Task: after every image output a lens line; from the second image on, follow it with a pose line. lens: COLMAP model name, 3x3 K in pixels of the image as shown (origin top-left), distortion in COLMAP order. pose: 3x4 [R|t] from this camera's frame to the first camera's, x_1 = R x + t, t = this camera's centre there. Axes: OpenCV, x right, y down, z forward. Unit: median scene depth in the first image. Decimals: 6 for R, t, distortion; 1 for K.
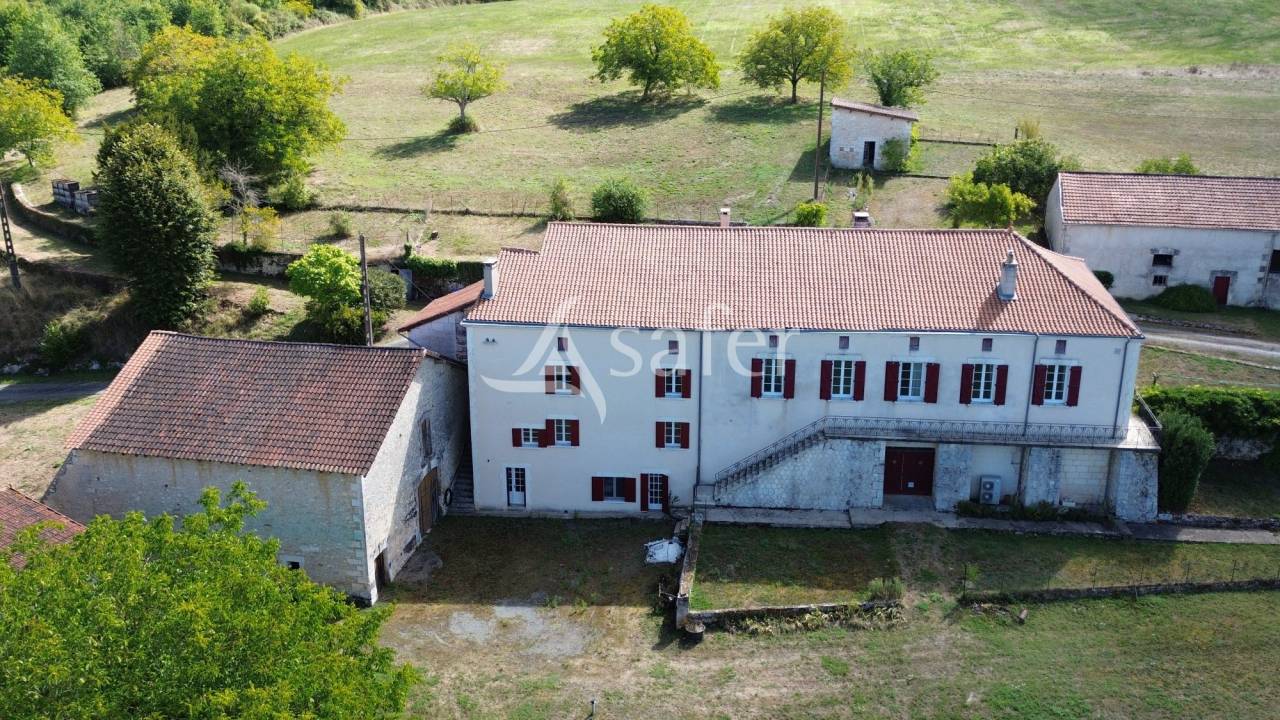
lens RADIAL K [[1112.3, 0, 640.0], [0, 1112.3, 360.0], [0, 0, 1]] dist [0.037364, -0.001191]
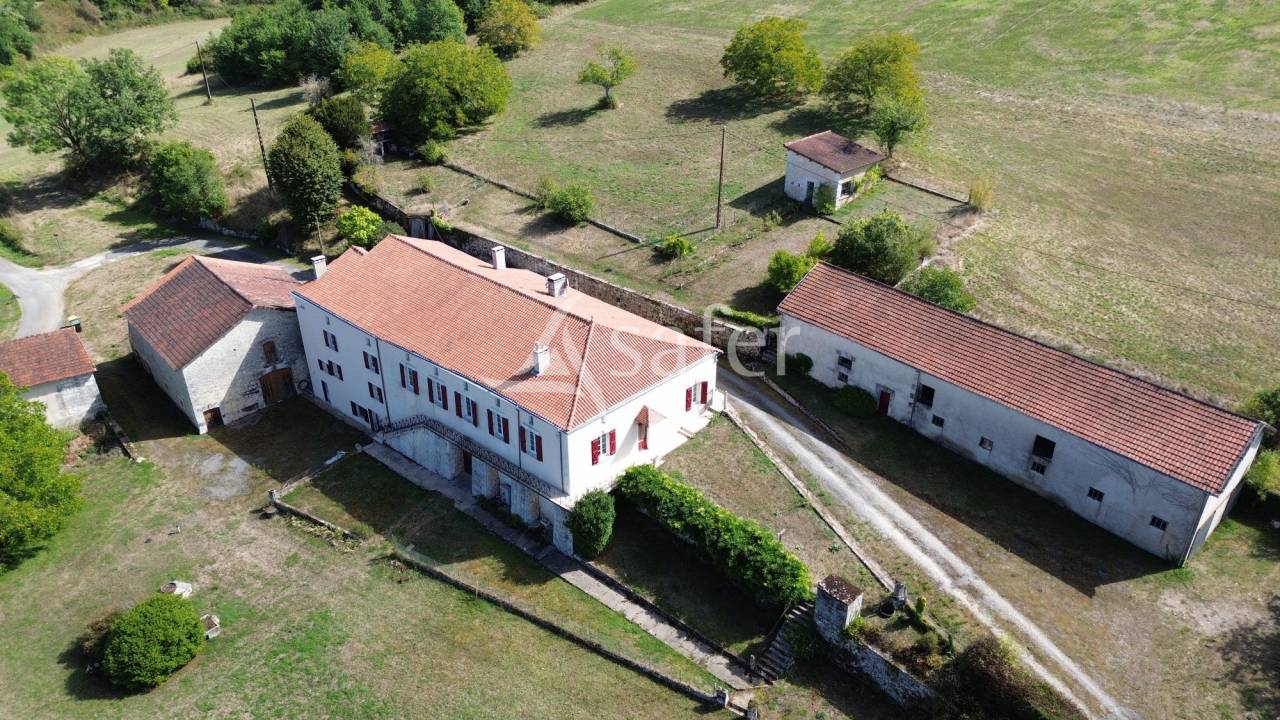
lens RADIAL K [[891.7, 0, 640.0], [0, 891.7, 360.0], [0, 0, 1]] dist [0.039992, -0.001637]
pose [[0.814365, 0.285229, -0.505425, 0.765215], [-0.175471, 0.951144, 0.254037, -0.290376], [0.553190, -0.118191, 0.824628, 0.121784]]
